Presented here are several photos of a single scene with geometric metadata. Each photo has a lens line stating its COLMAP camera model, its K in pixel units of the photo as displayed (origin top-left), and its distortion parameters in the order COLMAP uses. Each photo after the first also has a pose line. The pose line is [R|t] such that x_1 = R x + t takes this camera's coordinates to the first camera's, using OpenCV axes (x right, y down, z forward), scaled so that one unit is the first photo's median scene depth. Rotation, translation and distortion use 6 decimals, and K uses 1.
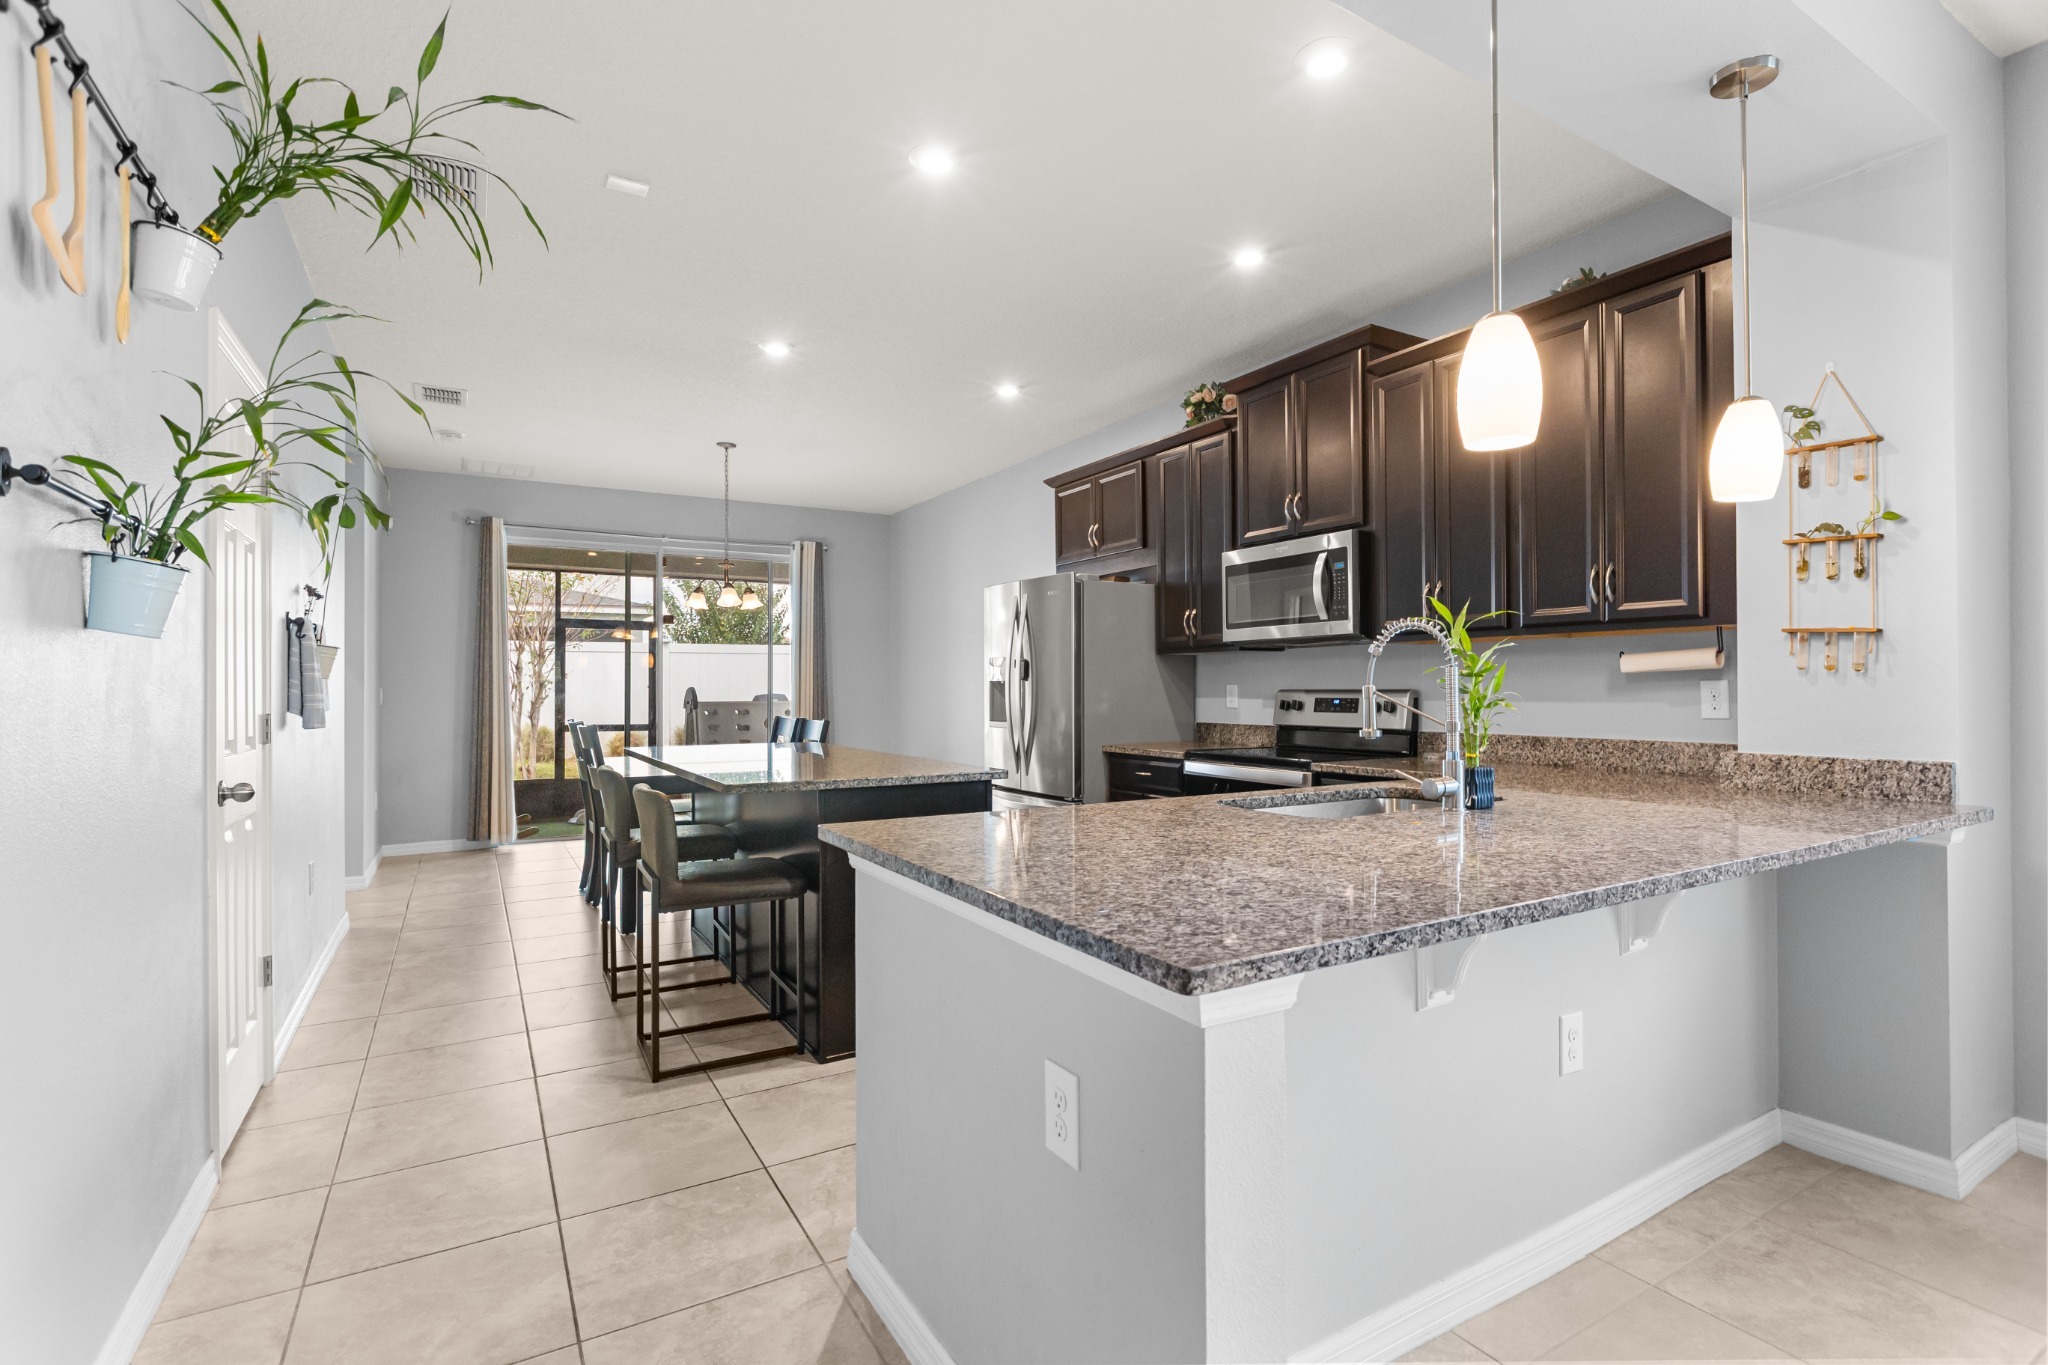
lens RADIAL K [[949.0, 0, 1033.6], [0, 949.0, 683.2], [0, 0, 1]] dist [-0.005619, -0.000336]
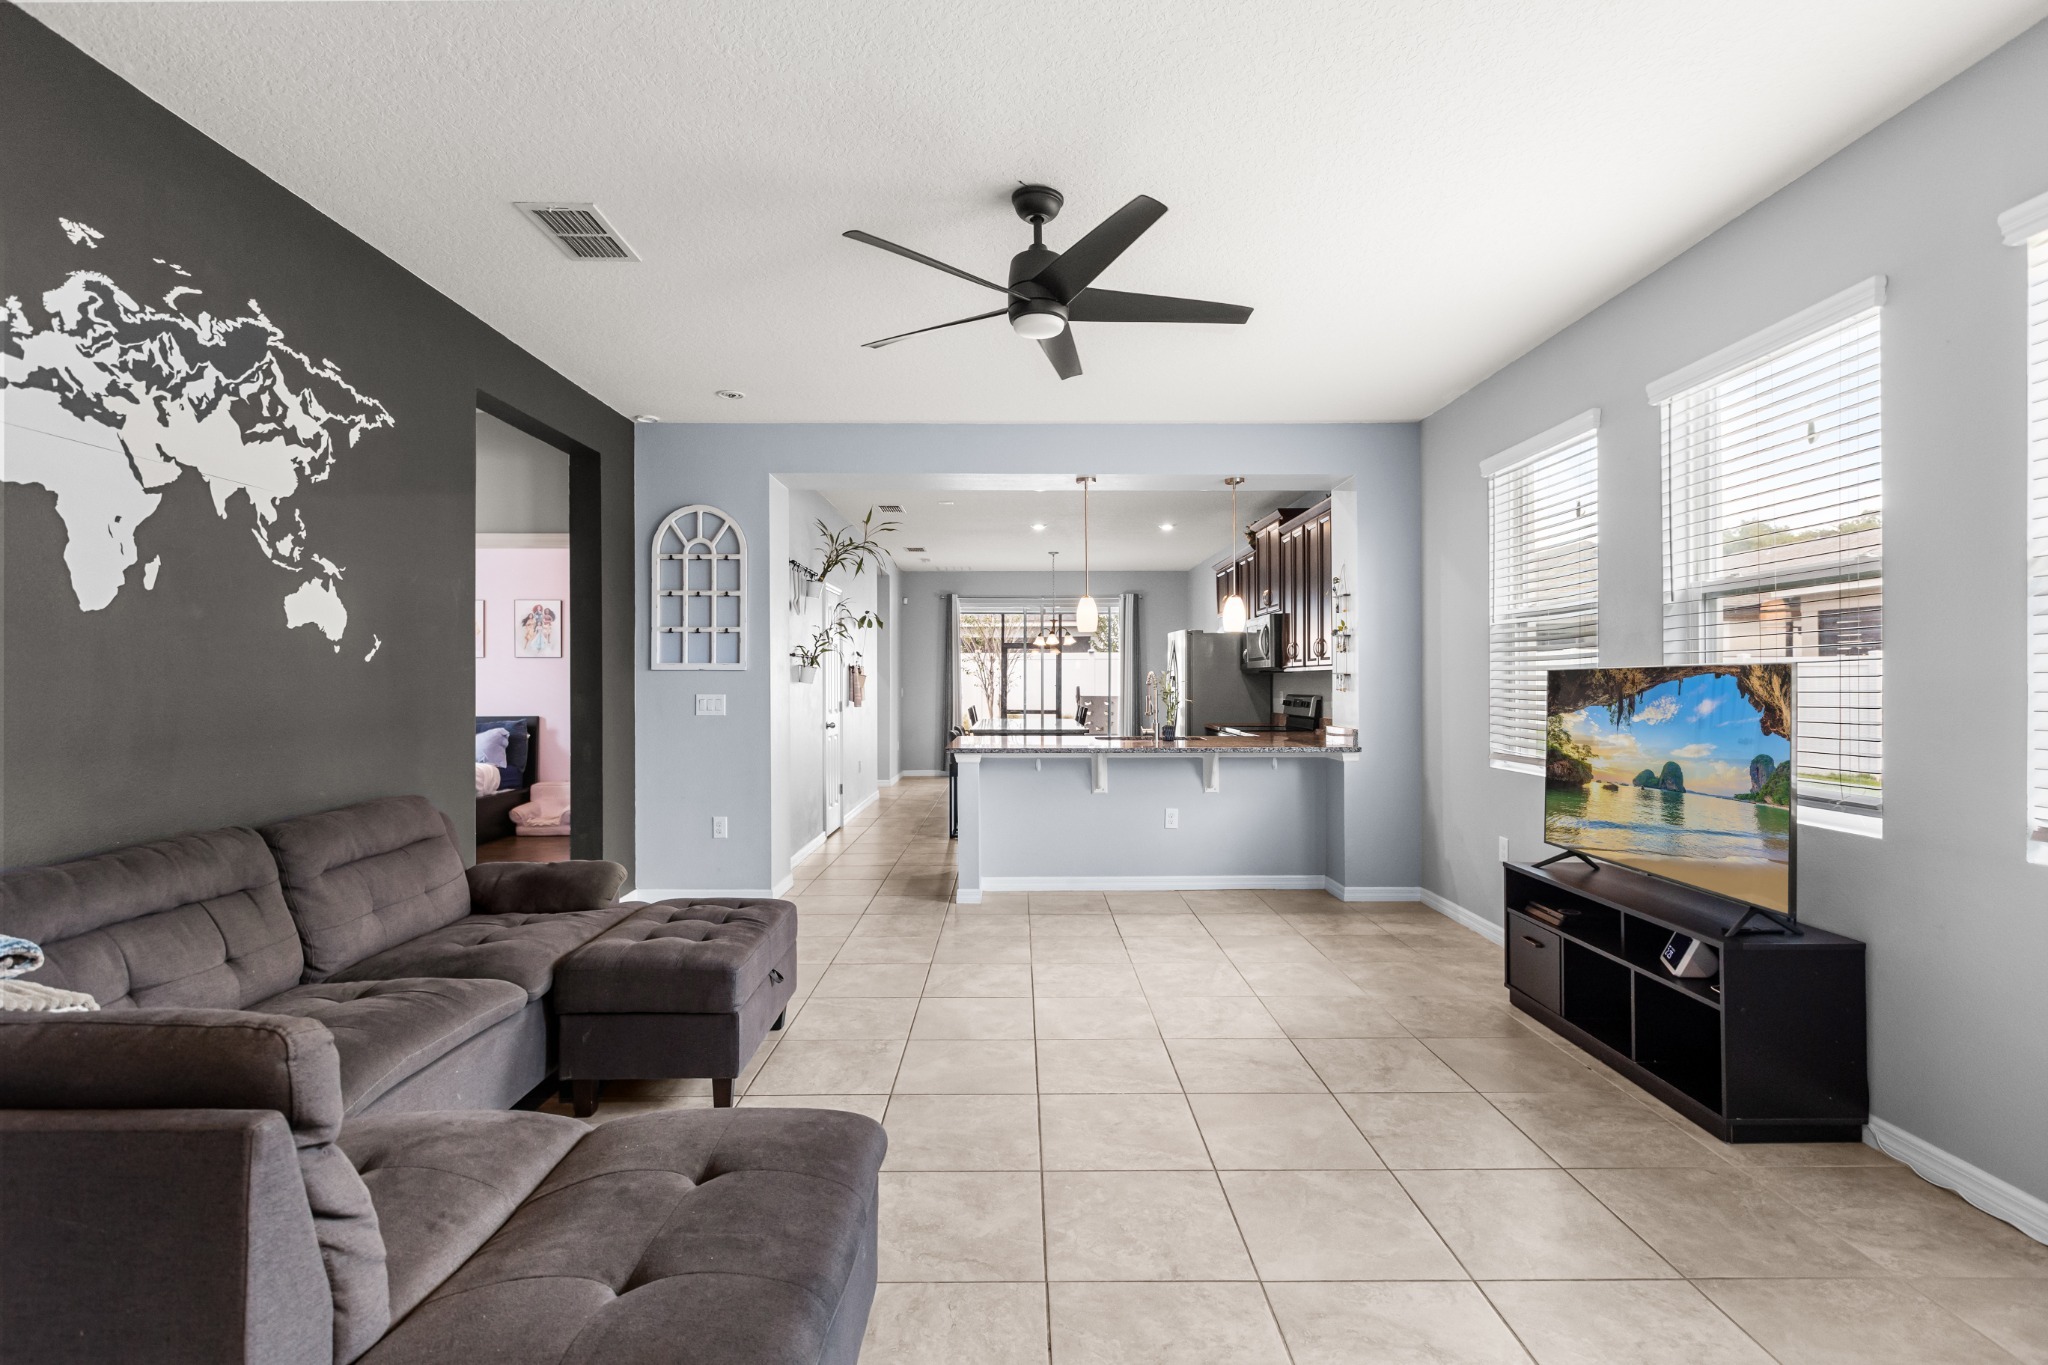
lens RADIAL K [[947.7, 0, 1026.3], [0, 947.7, 675.7], [0, 0, 1]] dist [0.000286, 0.000192]
pose [[0.862542, -0.001372, -0.505983, 0.878202], [0.001864, 0.999998, 0.000466, -0.035091], [0.505982, -0.001345, 0.862543, -0.932829]]
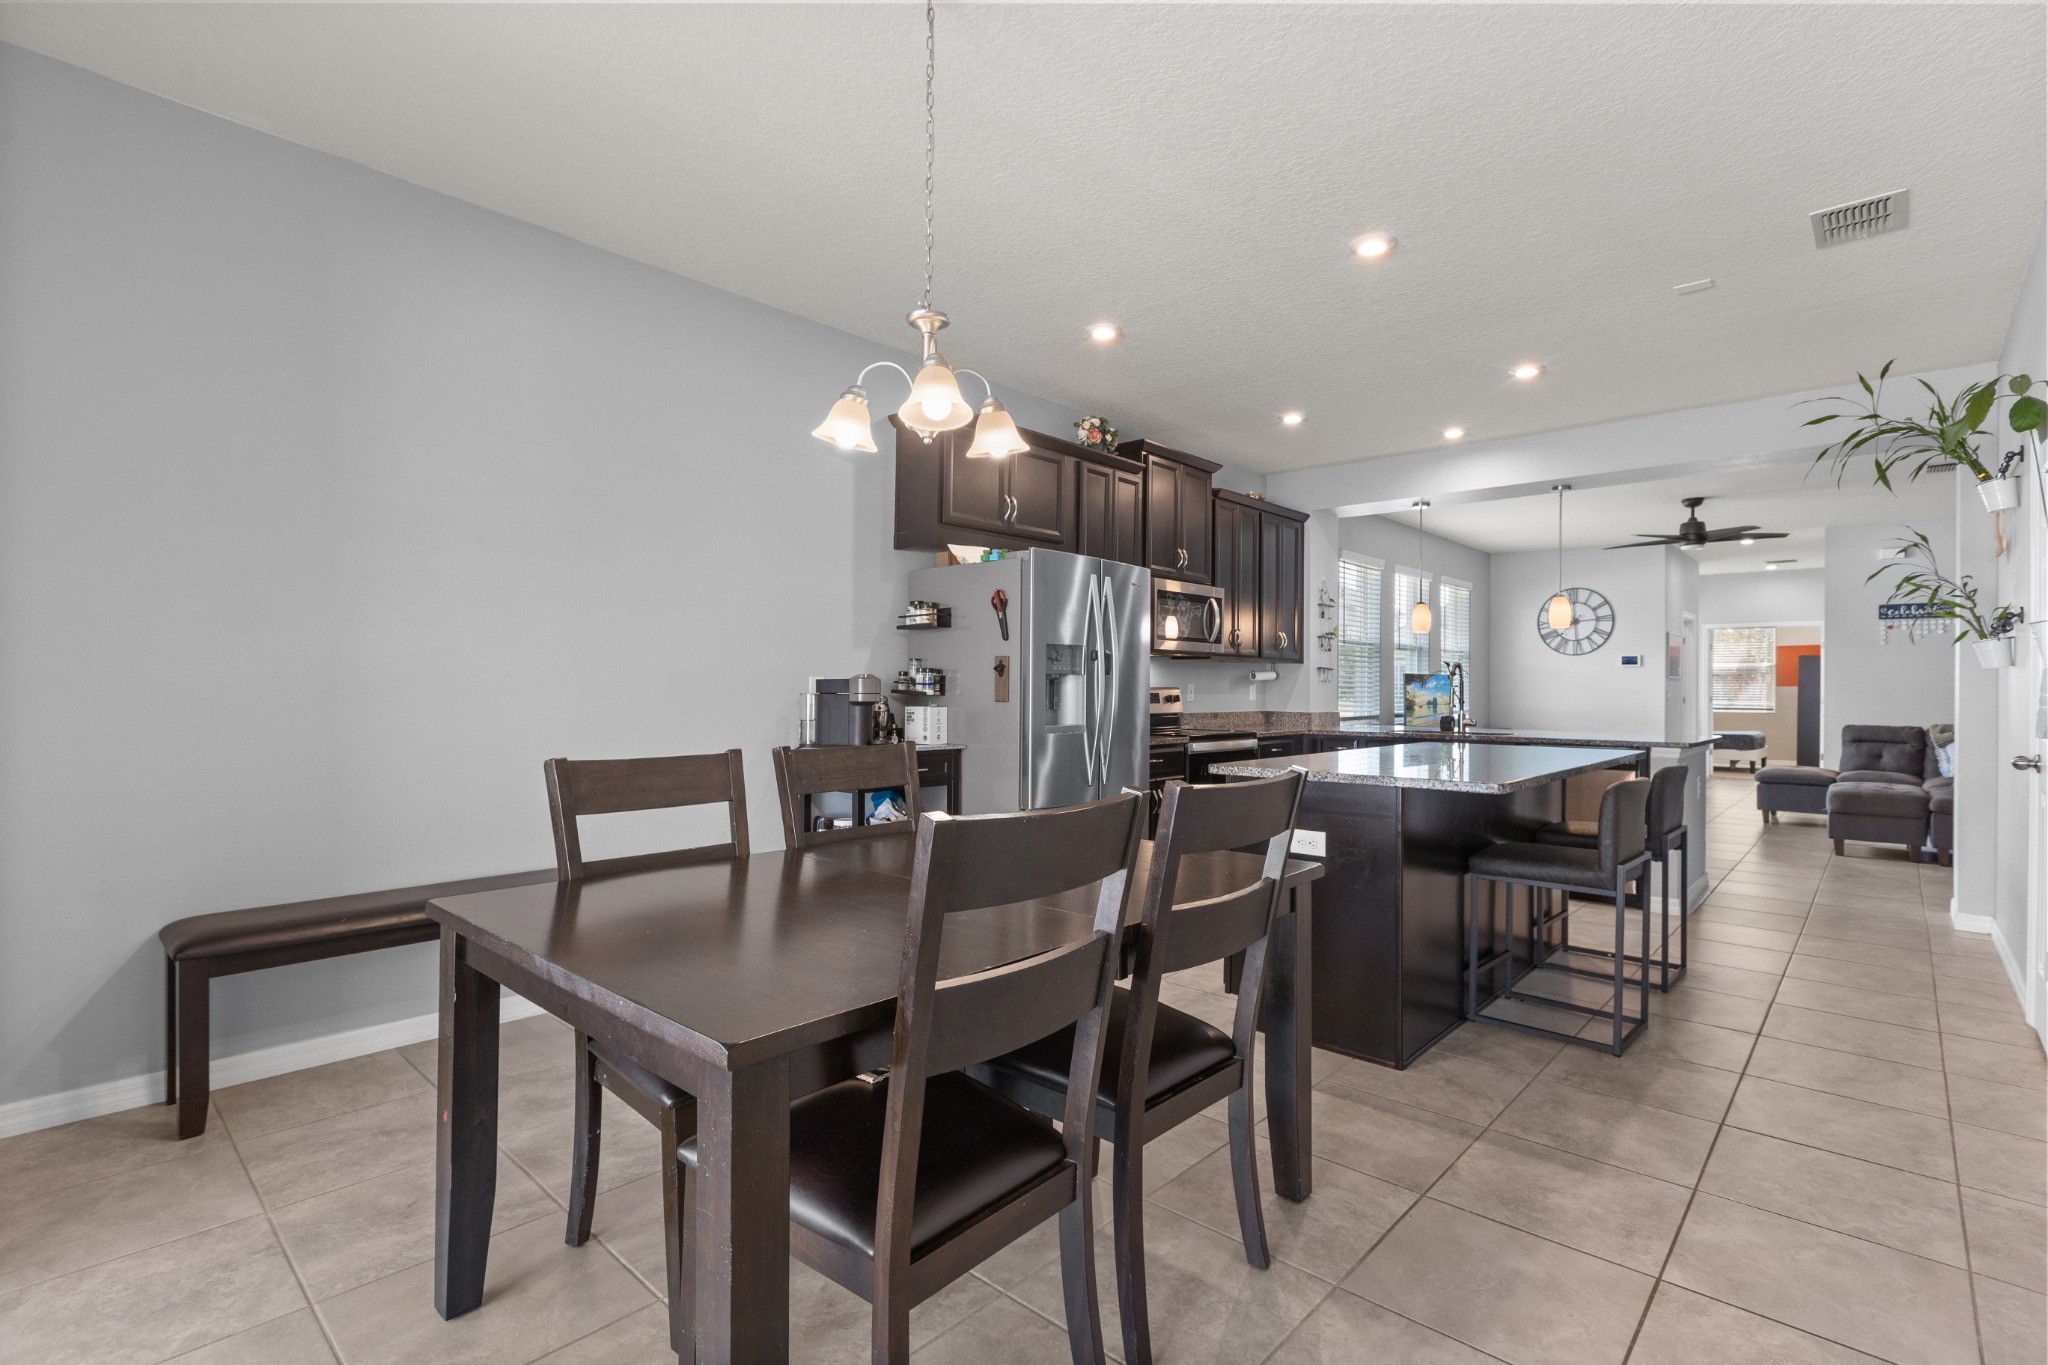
lens RADIAL K [[941.0, 0, 1024.0], [0, 941.0, 682.5], [0, 0, 1]] dist [-0.008939, -0.000893]
pose [[-0.276894, 0.003124, 0.960895, -1.090120], [-0.013789, 0.999879, -0.007224, 0.013849], [-0.960802, -0.015250, -0.276817, 1.740938]]
